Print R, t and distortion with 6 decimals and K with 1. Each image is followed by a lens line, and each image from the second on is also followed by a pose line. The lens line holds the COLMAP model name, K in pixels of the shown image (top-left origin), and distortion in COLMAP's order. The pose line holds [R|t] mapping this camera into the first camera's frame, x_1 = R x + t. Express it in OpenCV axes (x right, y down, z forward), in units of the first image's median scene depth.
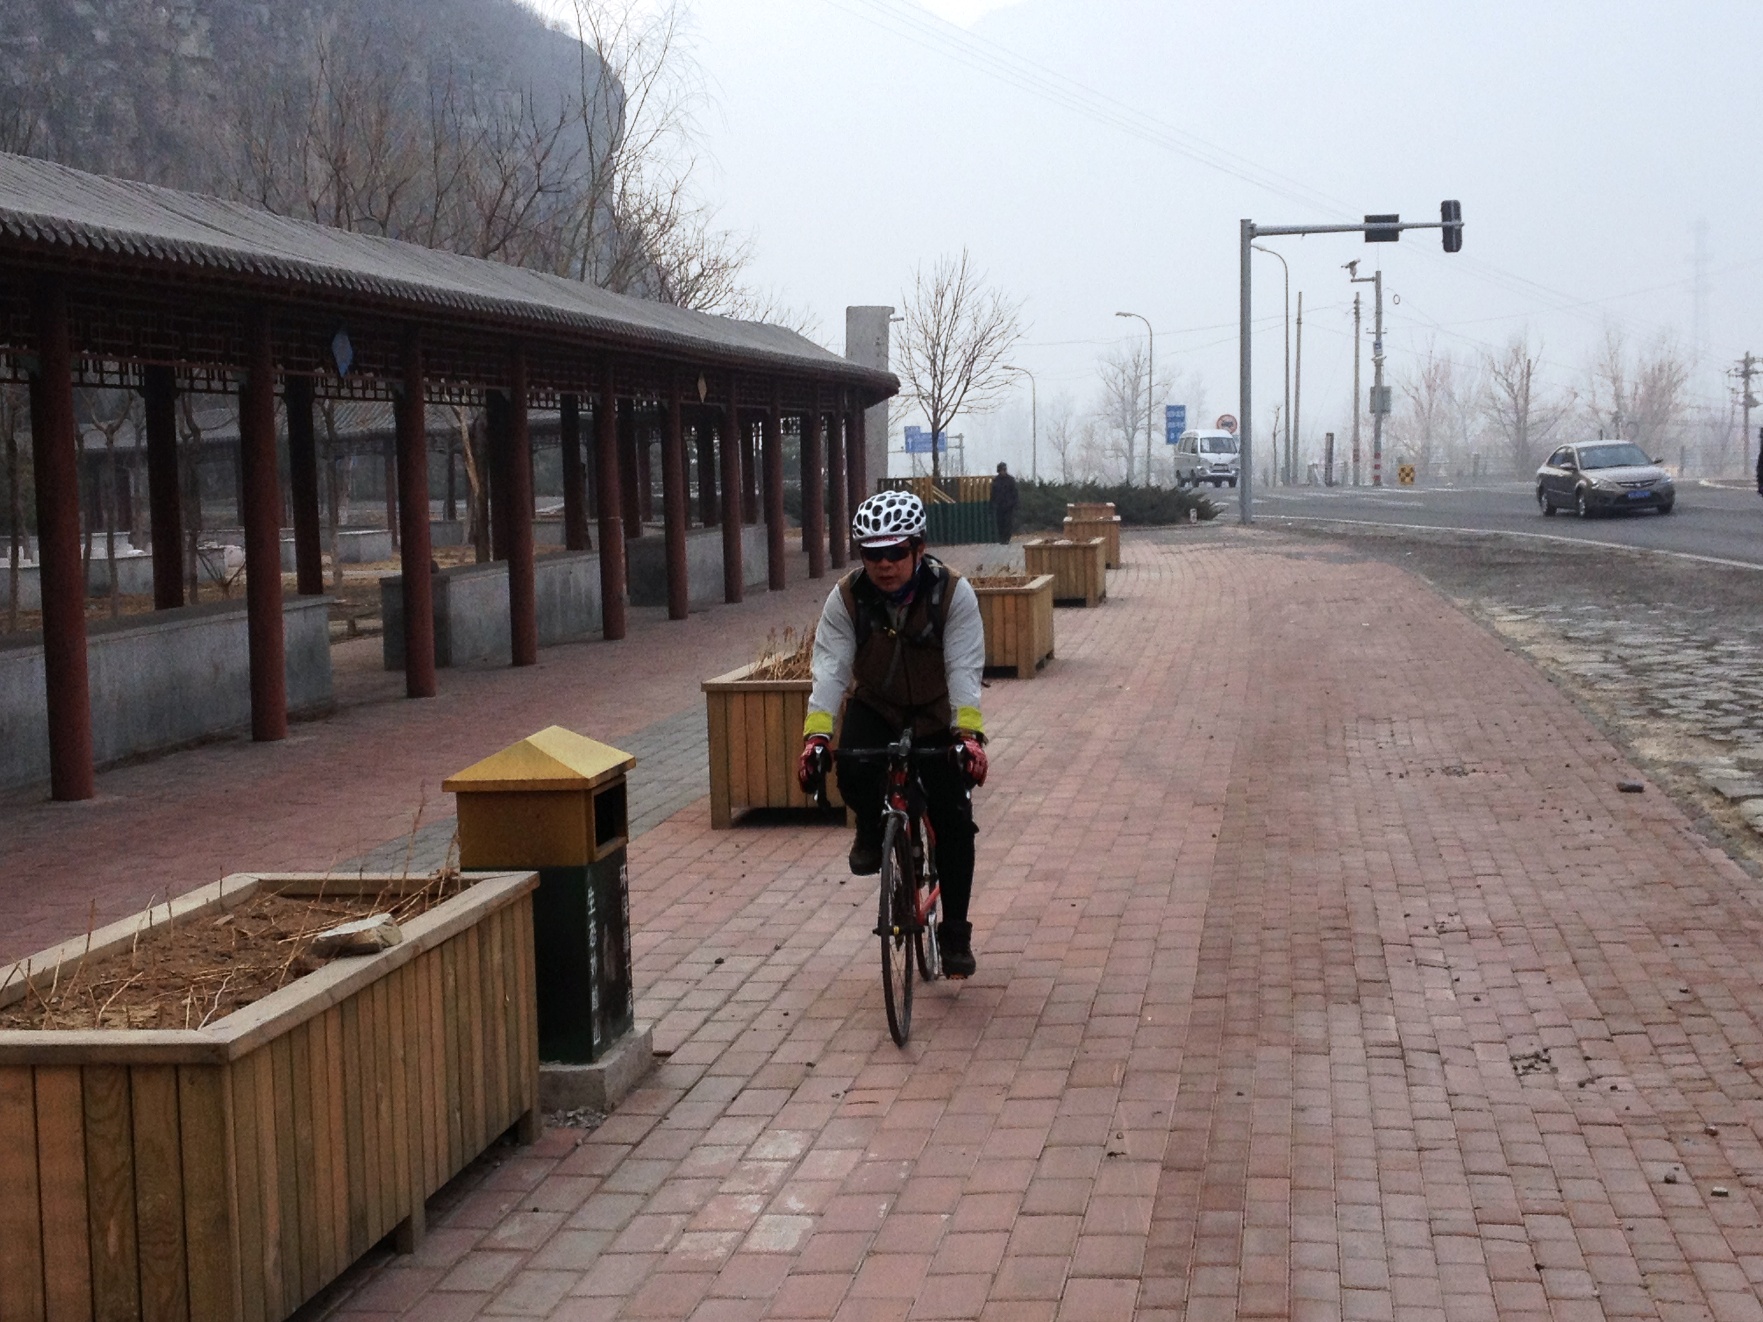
lens RADIAL K [[2656.6, 0, 871.0], [0, 2656.6, 655.8], [0, 0, 1]] dist [0.163715, -0.217057]
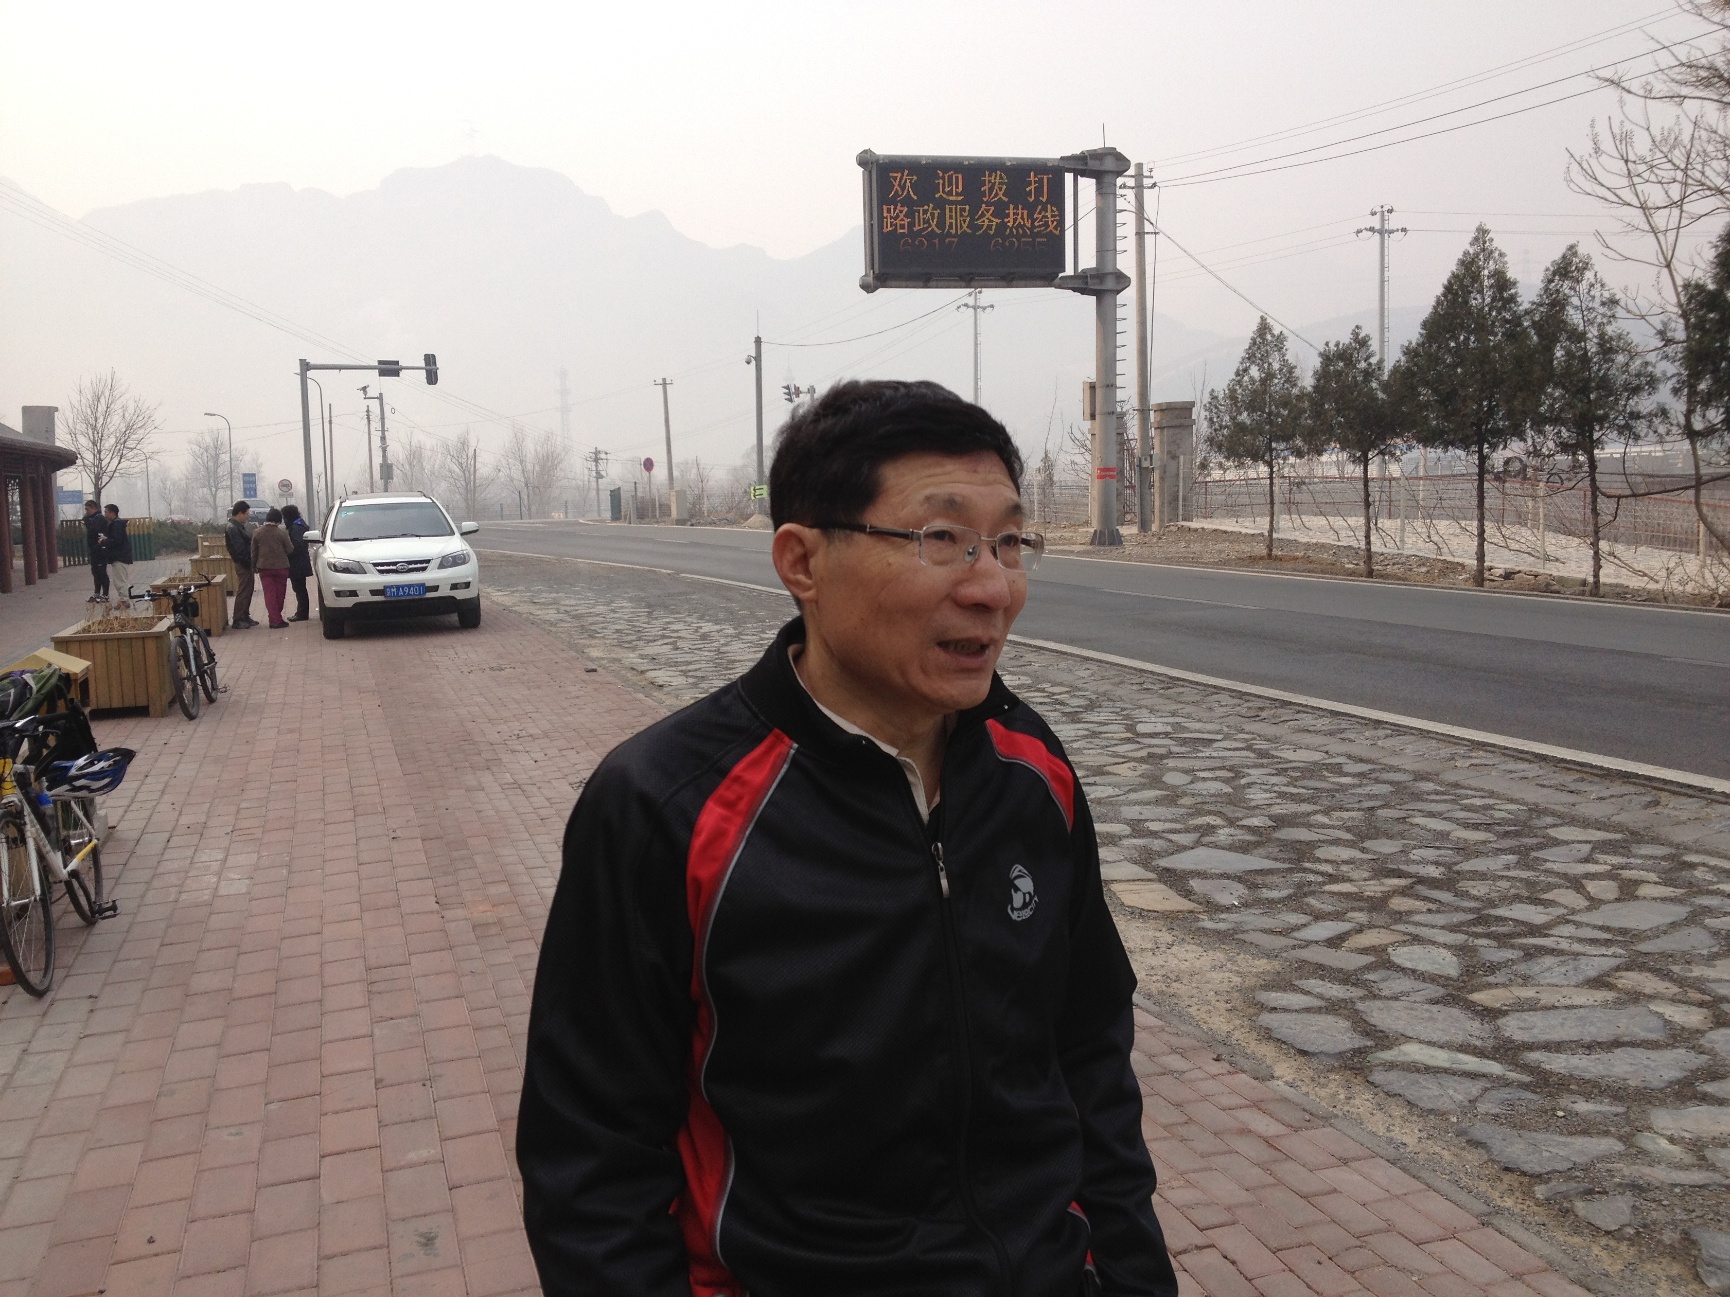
lens RADIAL K [[1618.2, 0, 856.0], [0, 1618.2, 588.2], [0, 0, 1]] dist [0.152969, -0.286025]
pose [[0.890128, -0.028346, 0.454829, -0.075958], [0.039461, 0.999109, -0.014960, 0.013604], [-0.454000, 0.031264, 0.890453, -0.133052]]
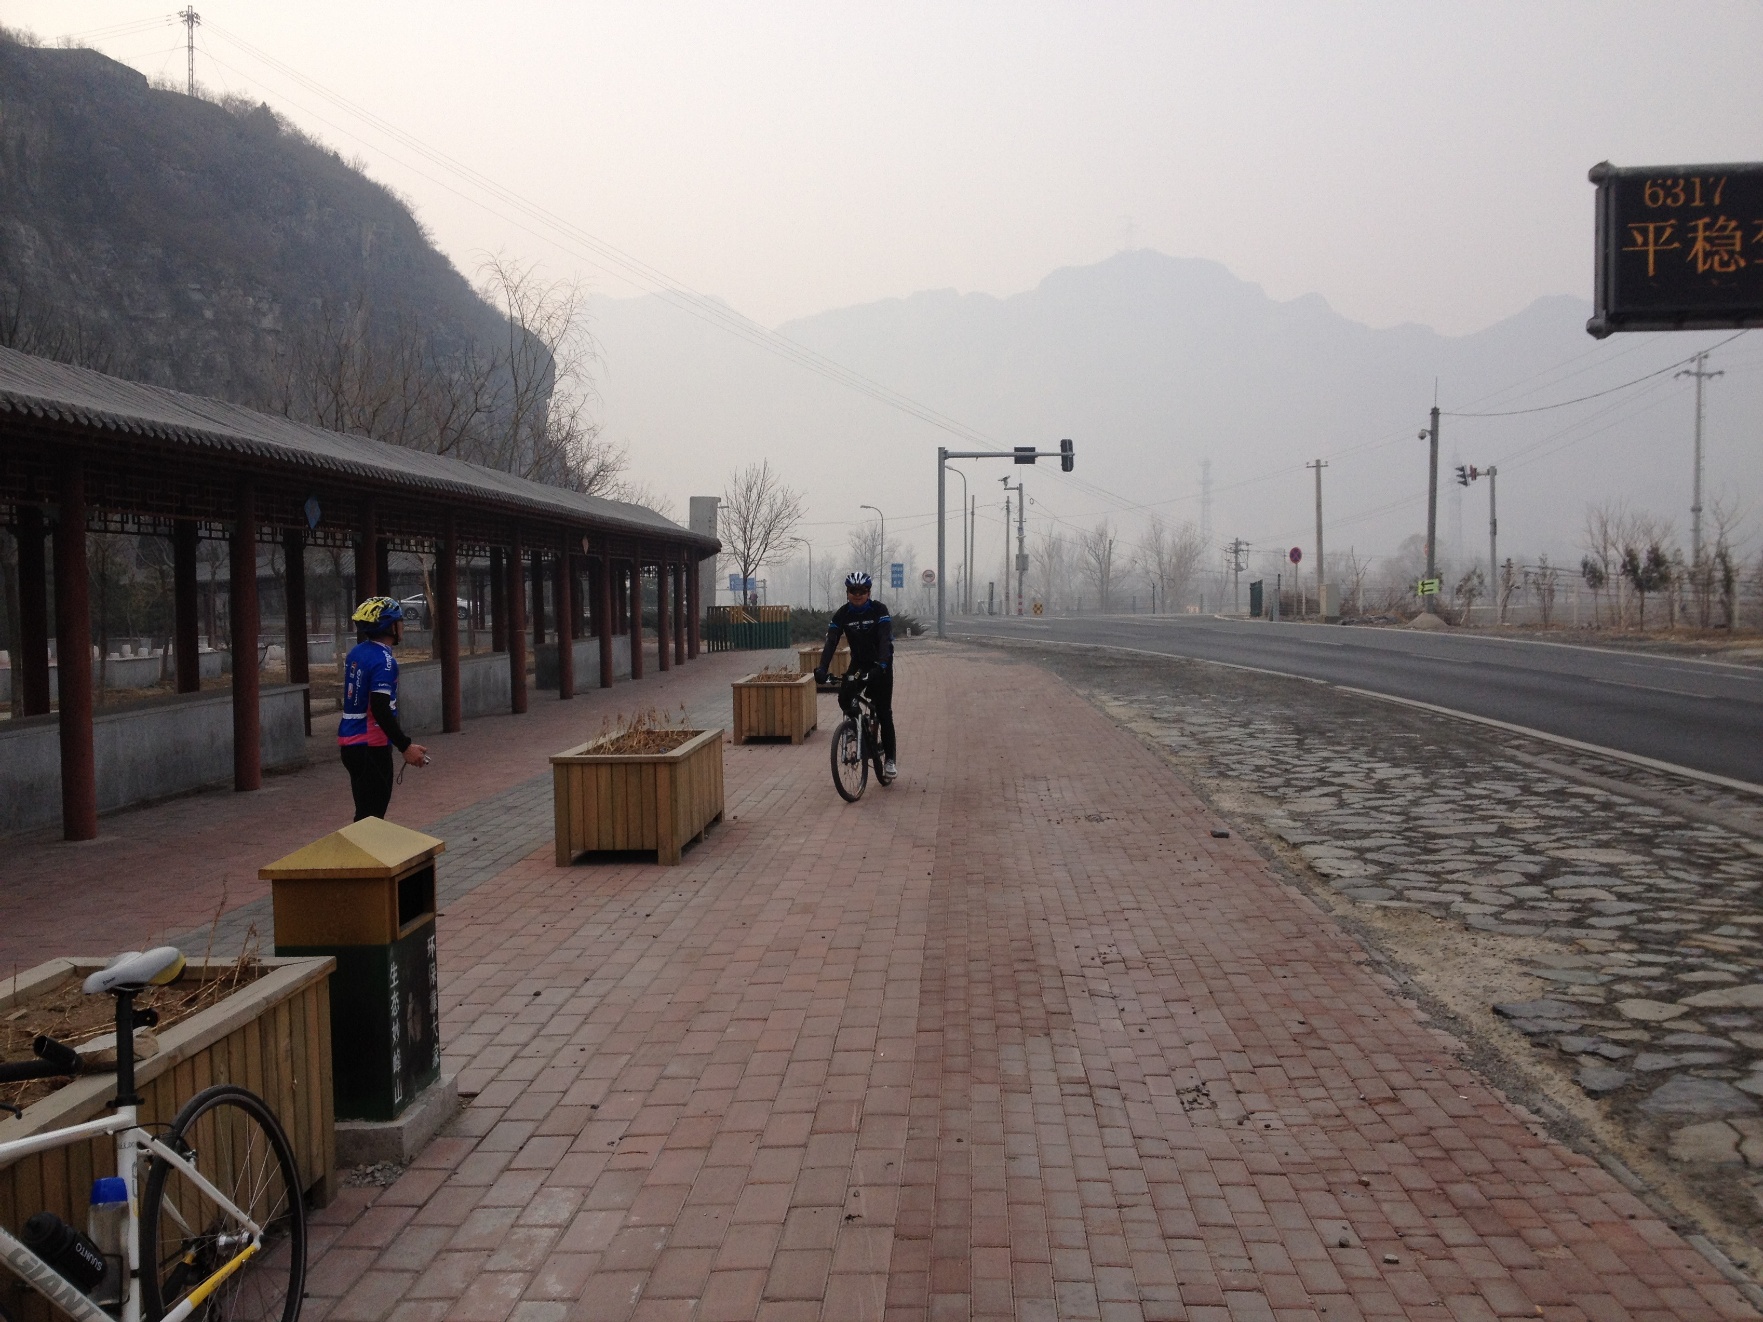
lens RADIAL K [[1625.8, 0, 861.2], [0, 1625.8, 703.1], [0, 0, 1]] dist [0.177199, -0.327681]
pose [[0.995671, 0.007658, 0.092627, 0.014223], [-0.006955, 0.999944, -0.007917, -0.010537], [-0.092683, 0.007238, 0.995669, 0.149650]]
